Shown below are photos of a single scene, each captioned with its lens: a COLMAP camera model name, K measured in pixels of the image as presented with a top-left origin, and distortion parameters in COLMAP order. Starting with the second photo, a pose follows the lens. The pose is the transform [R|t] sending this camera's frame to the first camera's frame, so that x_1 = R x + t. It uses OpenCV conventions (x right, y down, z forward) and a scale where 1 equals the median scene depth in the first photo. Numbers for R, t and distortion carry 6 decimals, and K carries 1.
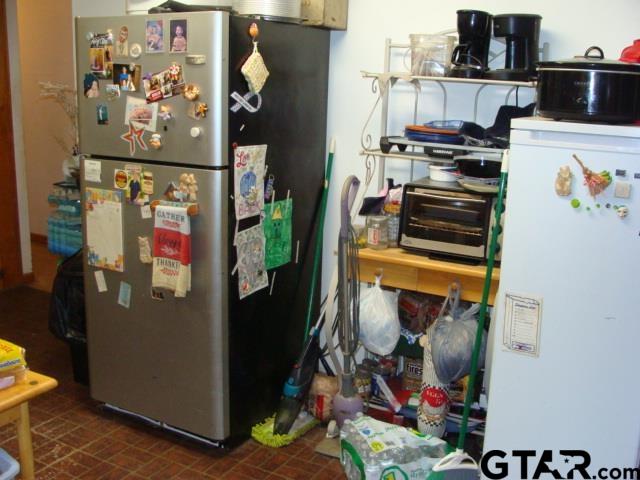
lens RADIAL K [[732.3, 0, 320.6], [0, 732.3, 240.9], [0, 0, 1]] dist [-0.033416, 0.000000]
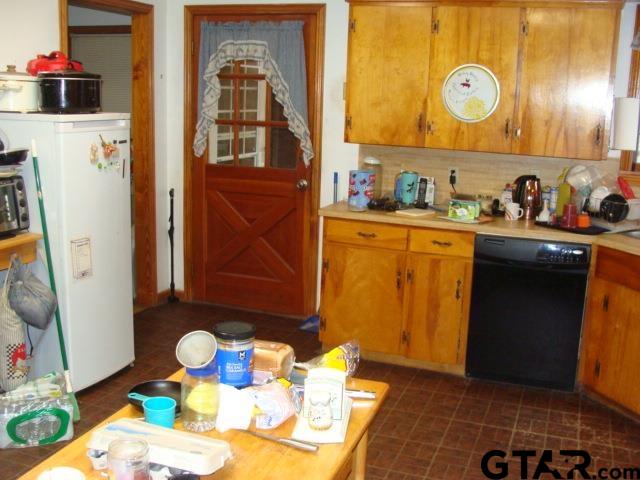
lens RADIAL K [[732.3, 0, 320.7], [0, 732.3, 239.2], [0, 0, 1]] dist [-0.033416, 0.000000]
pose [[-0.156562, -0.235739, 0.959122, -1.209685], [0.183984, 0.947139, 0.262827, -0.219028], [-0.970380, 0.217612, -0.104914, 0.724514]]
